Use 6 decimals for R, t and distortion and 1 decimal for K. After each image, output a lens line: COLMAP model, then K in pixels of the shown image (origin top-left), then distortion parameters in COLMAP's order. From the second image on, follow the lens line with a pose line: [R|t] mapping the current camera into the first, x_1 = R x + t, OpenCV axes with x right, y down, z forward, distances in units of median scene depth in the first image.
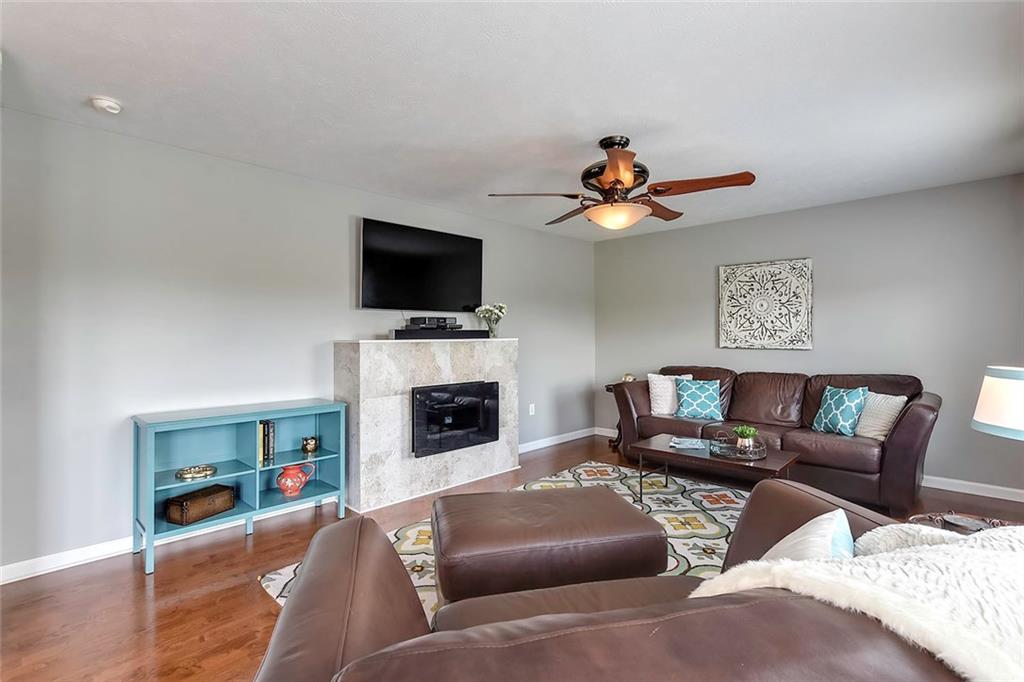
lens RADIAL K [[489.3, 0, 512.3], [0, 489.3, 327.5], [0, 0, 1]] dist [-0.018106, -0.000420]
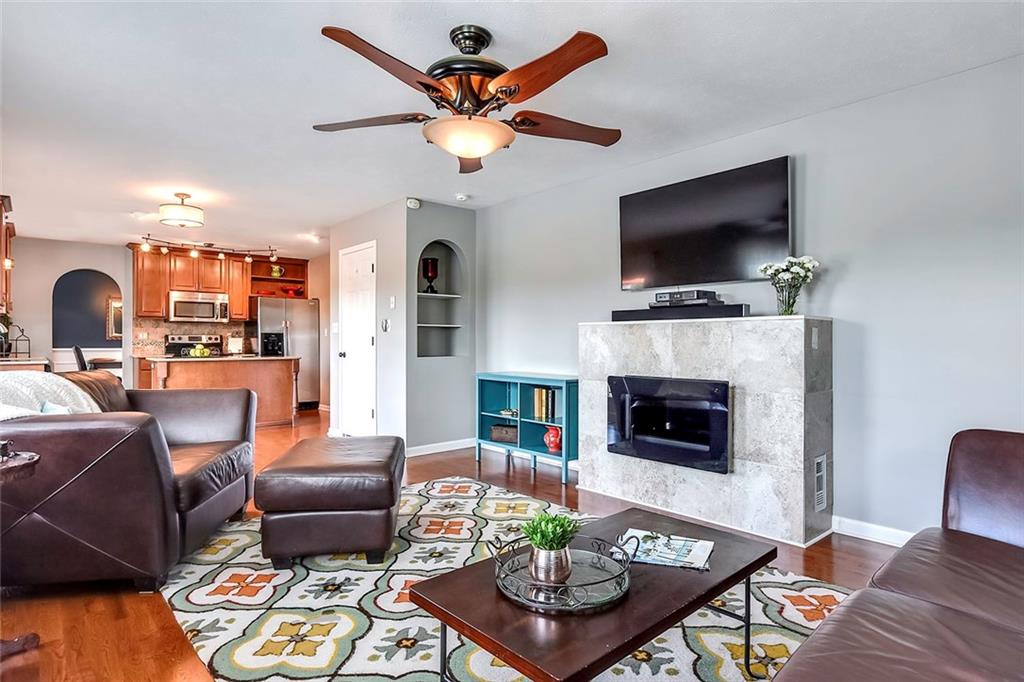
lens RADIAL K [[554.1, 0, 527.1], [0, 554.1, 327.1], [0, 0, 1]] dist [0.000638, 0.001631]
pose [[-0.071079, -0.026311, -0.997124, 0.610011], [0.010244, 0.999580, -0.027106, 0.045531], [0.997418, -0.012141, -0.070779, 0.667371]]
